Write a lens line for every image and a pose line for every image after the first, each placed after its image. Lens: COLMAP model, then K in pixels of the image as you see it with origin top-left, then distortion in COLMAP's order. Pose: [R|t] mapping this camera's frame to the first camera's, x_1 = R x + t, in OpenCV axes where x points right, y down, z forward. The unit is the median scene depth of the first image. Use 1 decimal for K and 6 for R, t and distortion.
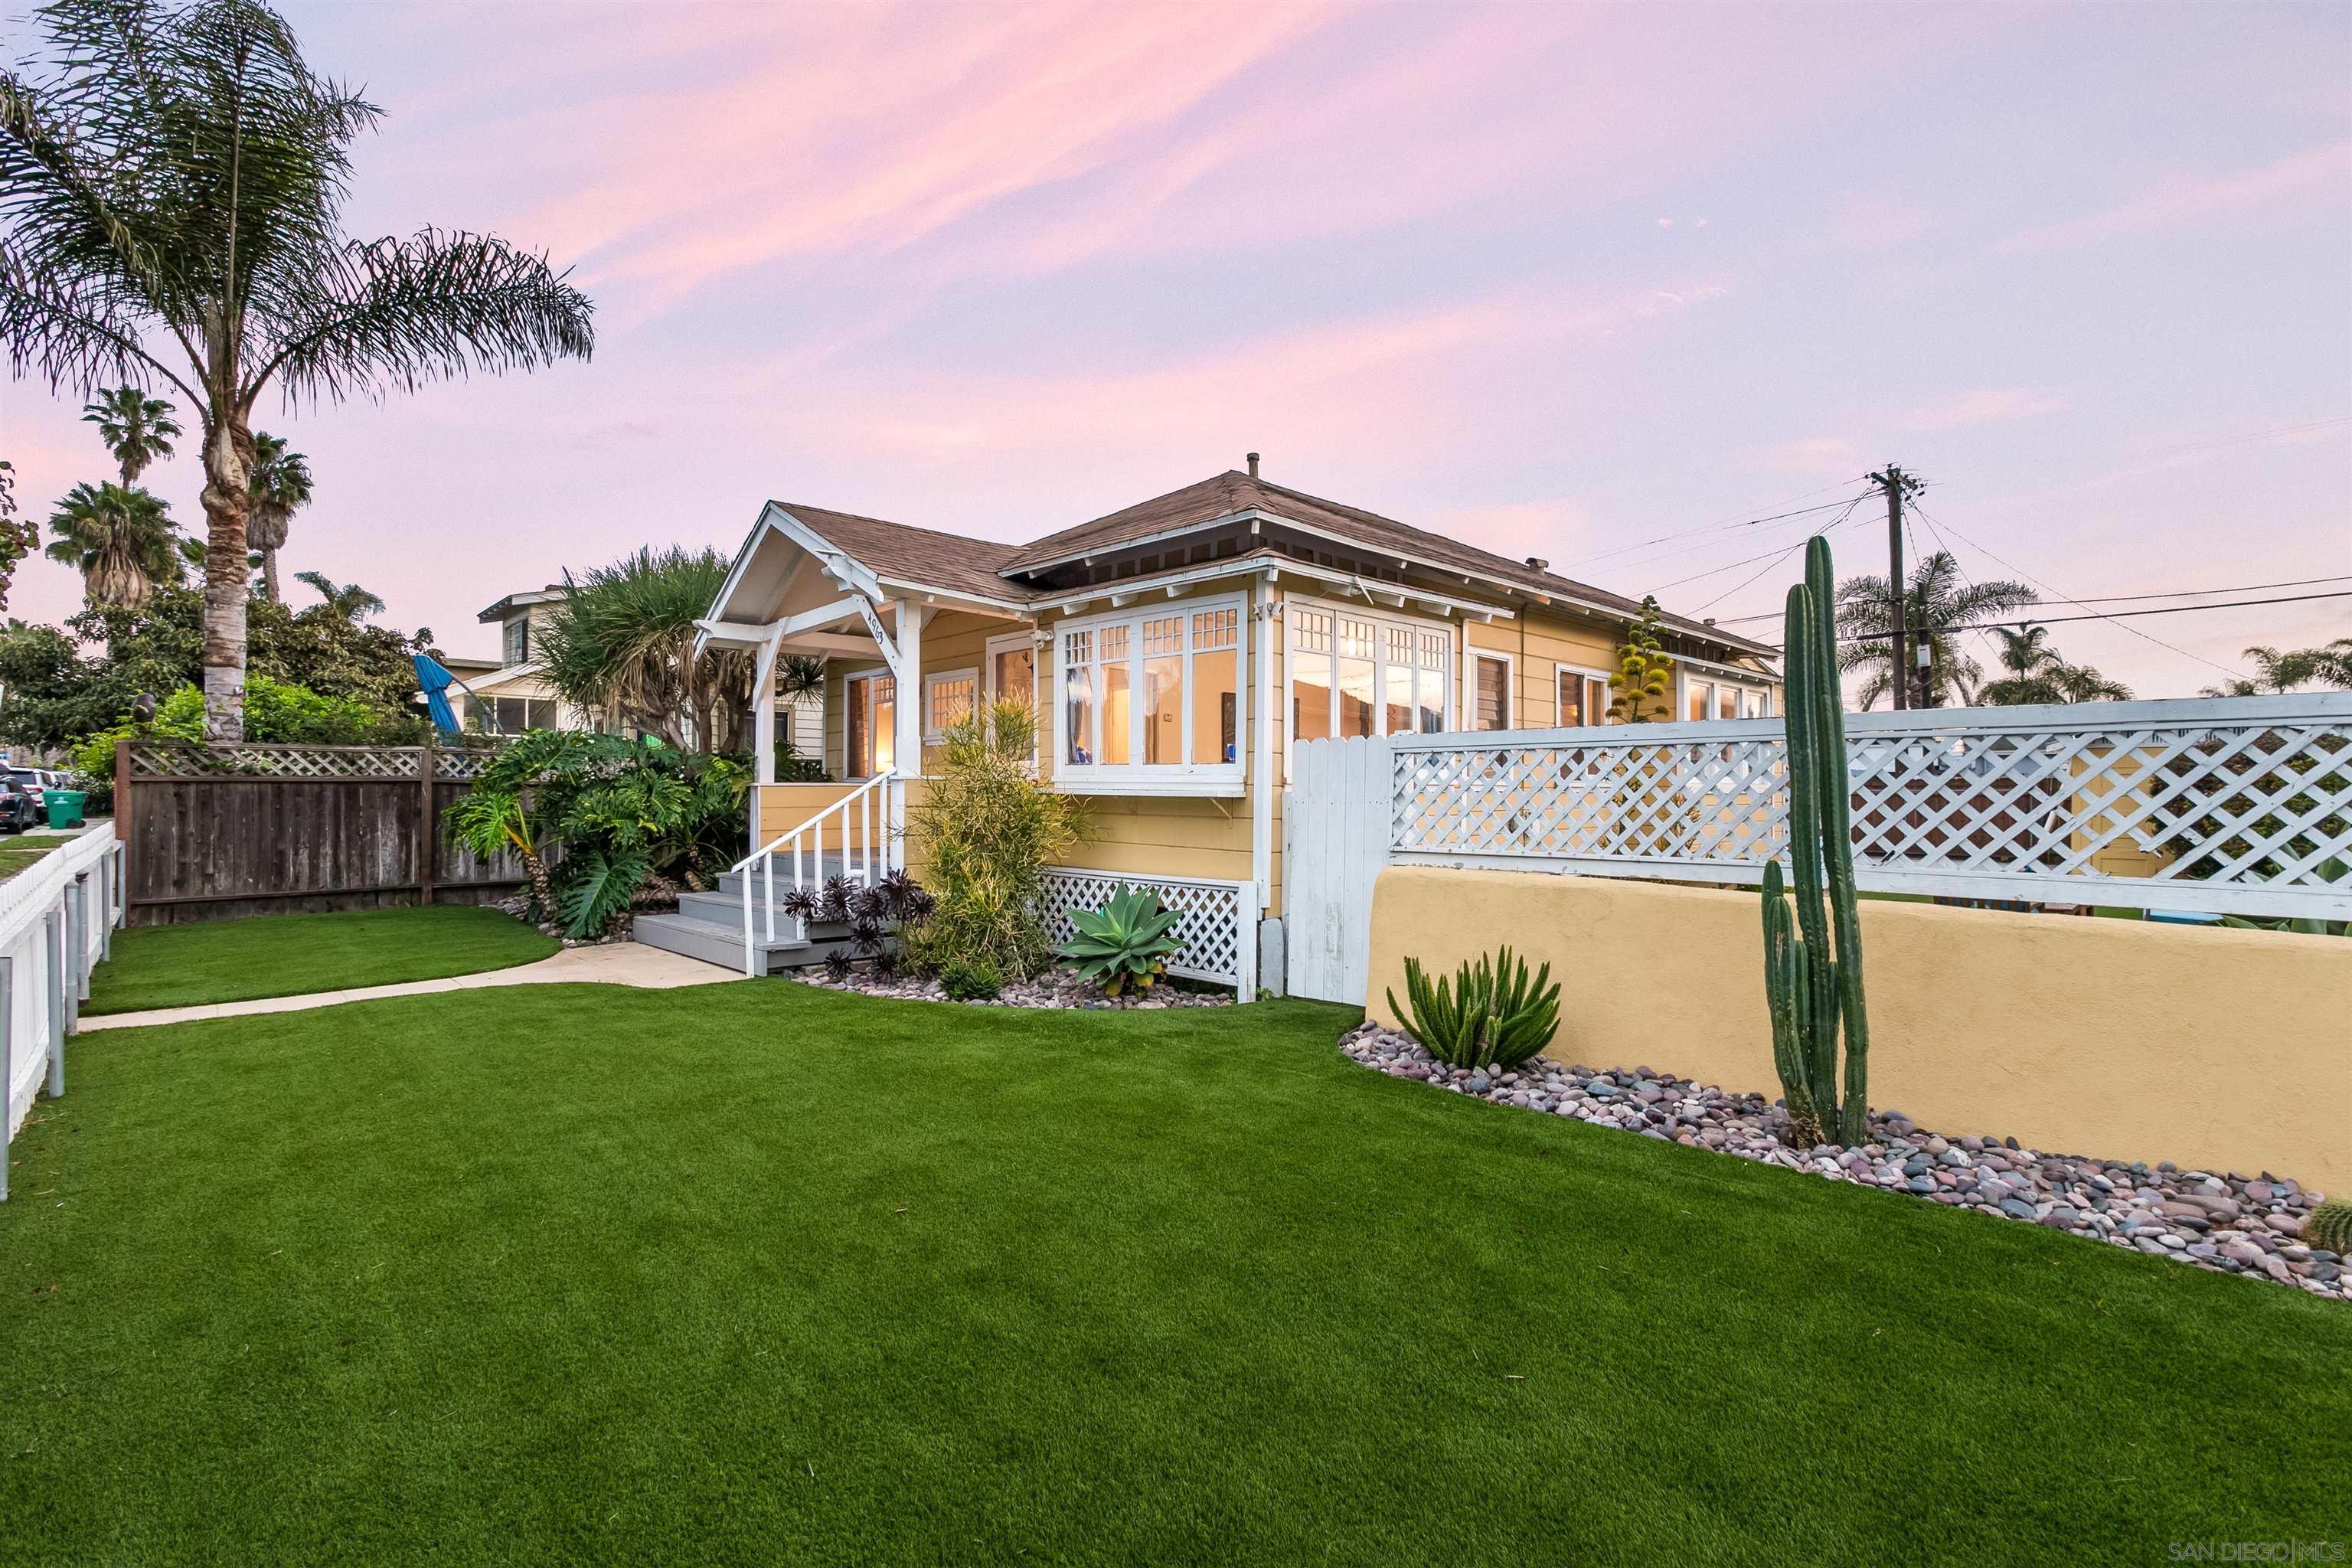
lens RADIAL K [[1051.5, 0, 1159.2], [0, 1051.5, 798.2], [0, 0, 1]] dist [-0.014285, 0.003053]
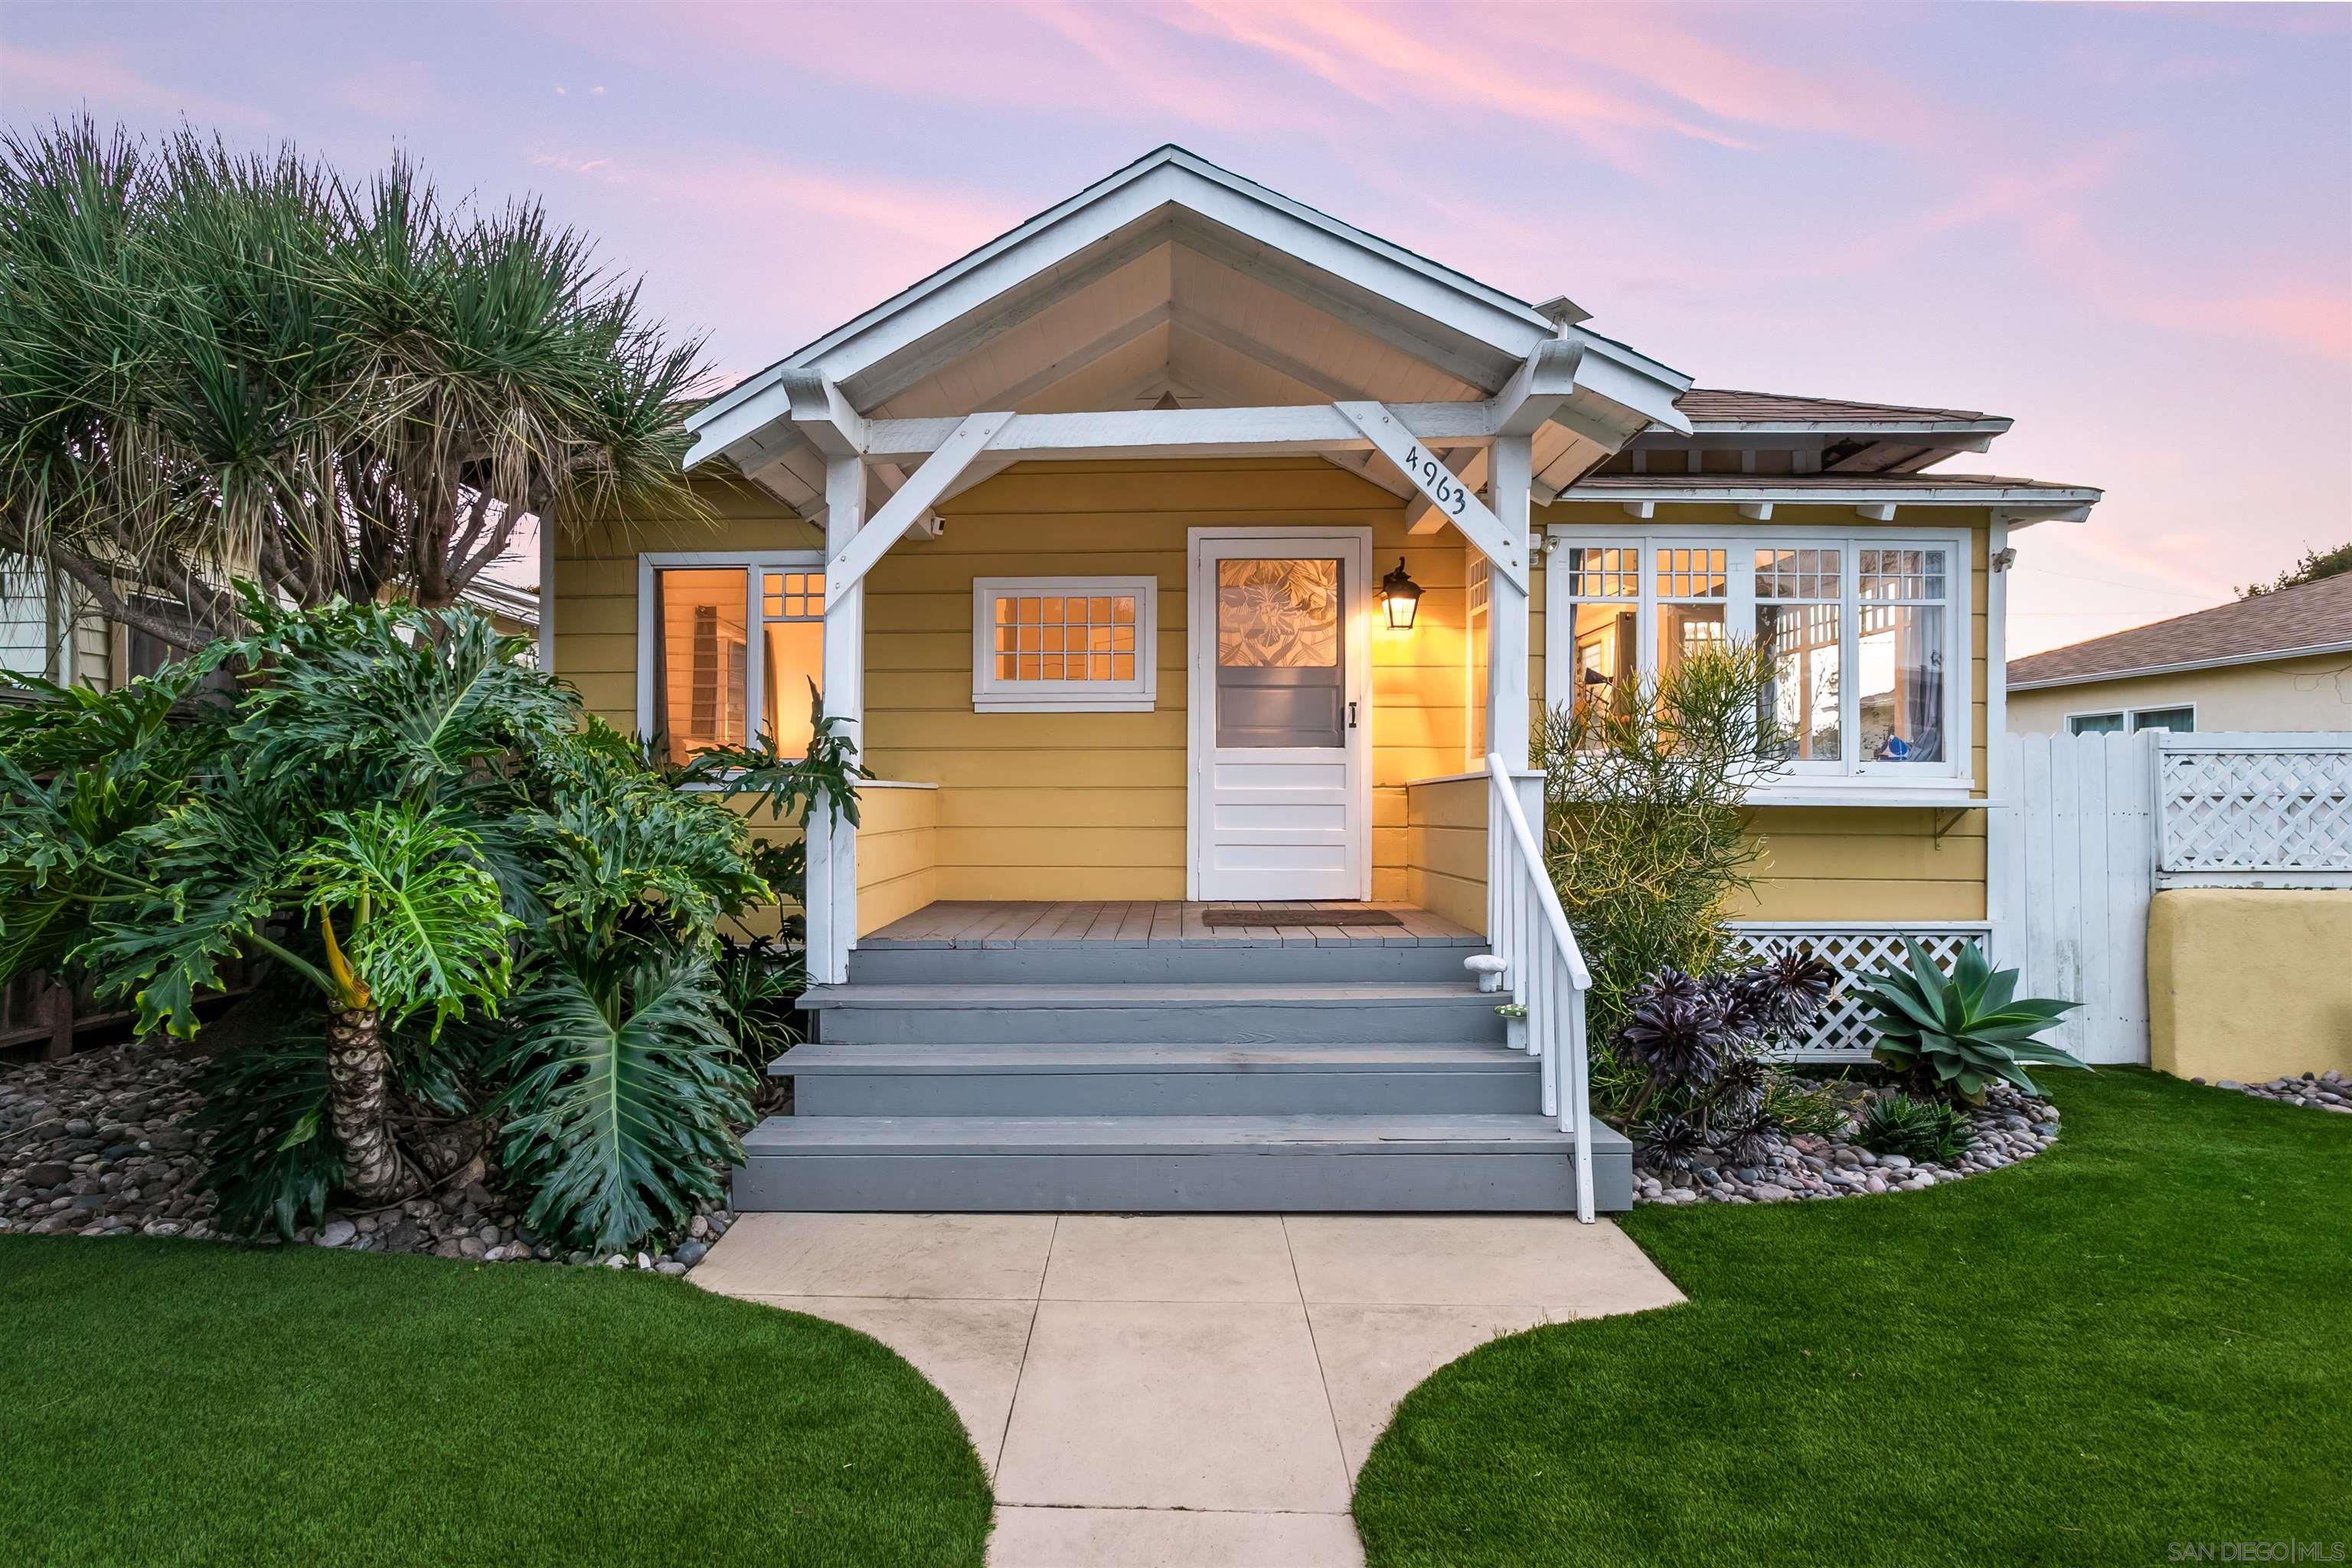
lens RADIAL K [[1177.3, 0, 1104.1], [0, 1177.3, 801.6], [0, 0, 1]] dist [-0.003461, 0.000652]
pose [[0.713761, -0.002989, 0.700383, -0.815063], [0.003110, 0.999995, 0.001099, -0.007310], [-0.700383, 0.001394, 0.713766, 0.729762]]
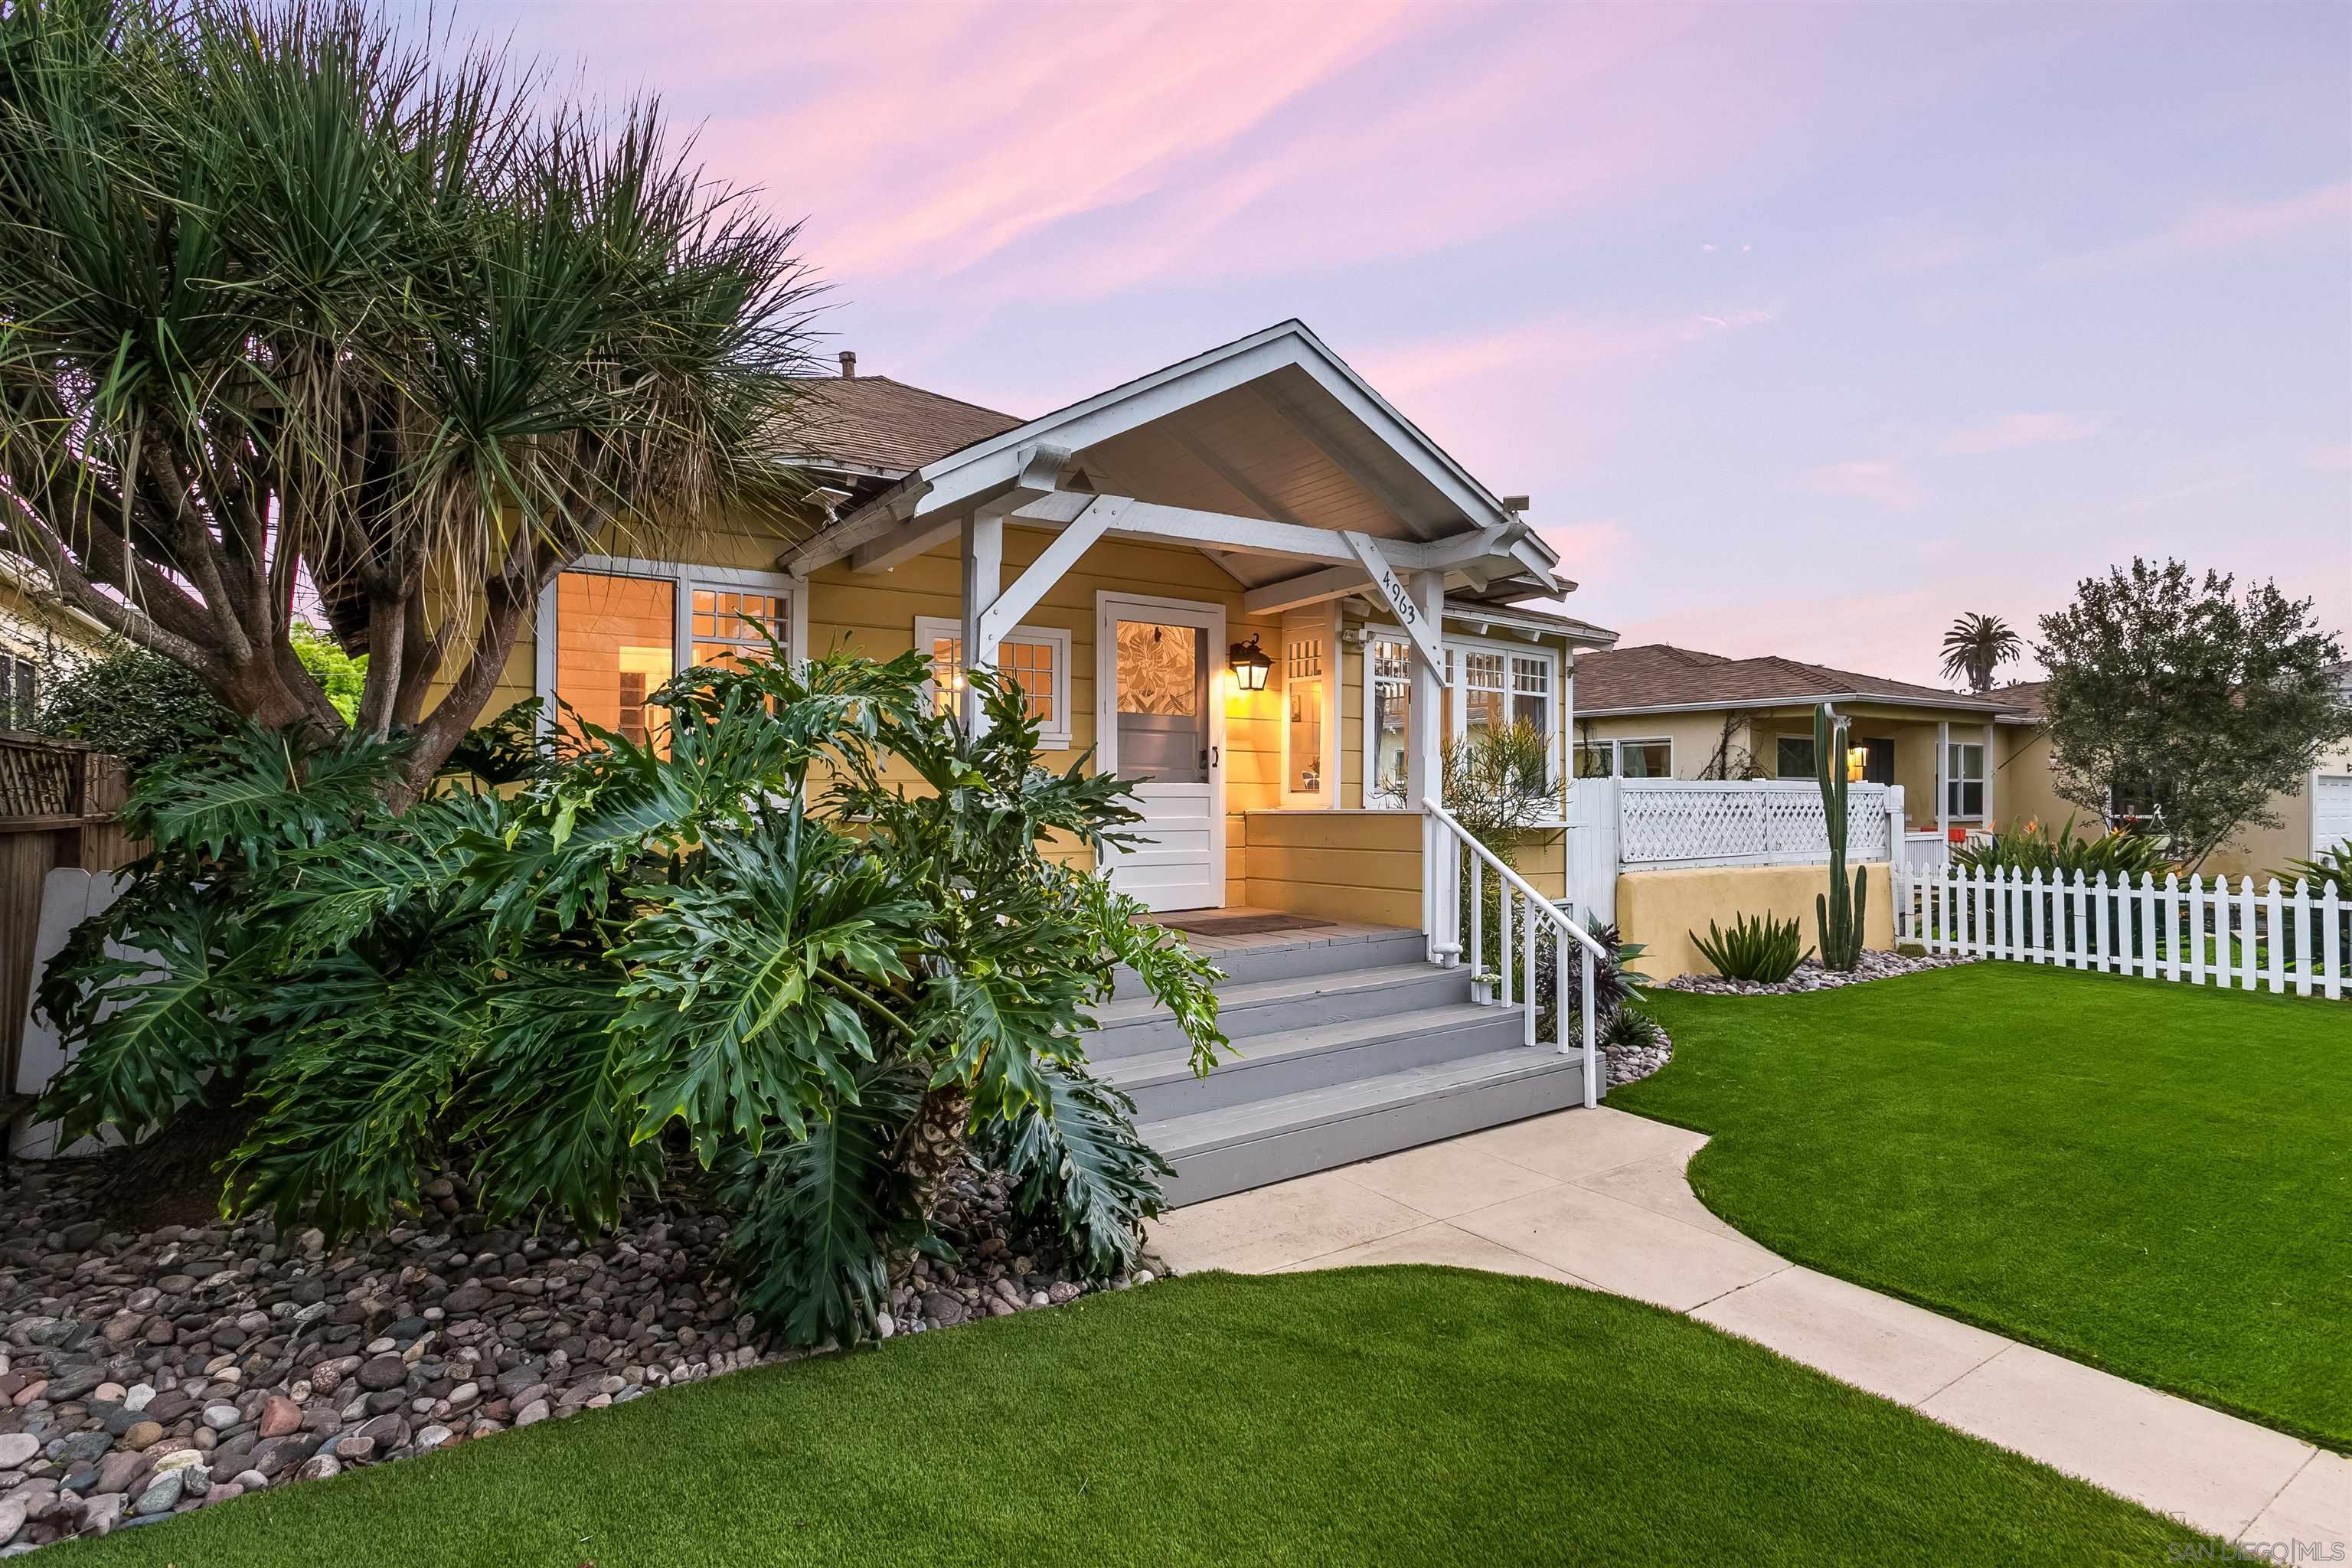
lens RADIAL K [[1177.3, 0, 1172.5], [0, 1177.3, 776.2], [0, 0, 1]] dist [-0.003461, 0.000652]
pose [[0.149255, 0.018422, 0.988627, -1.101866], [0.005169, 0.999798, -0.019410, -0.030064], [-0.988785, 0.008007, 0.149129, 1.069100]]
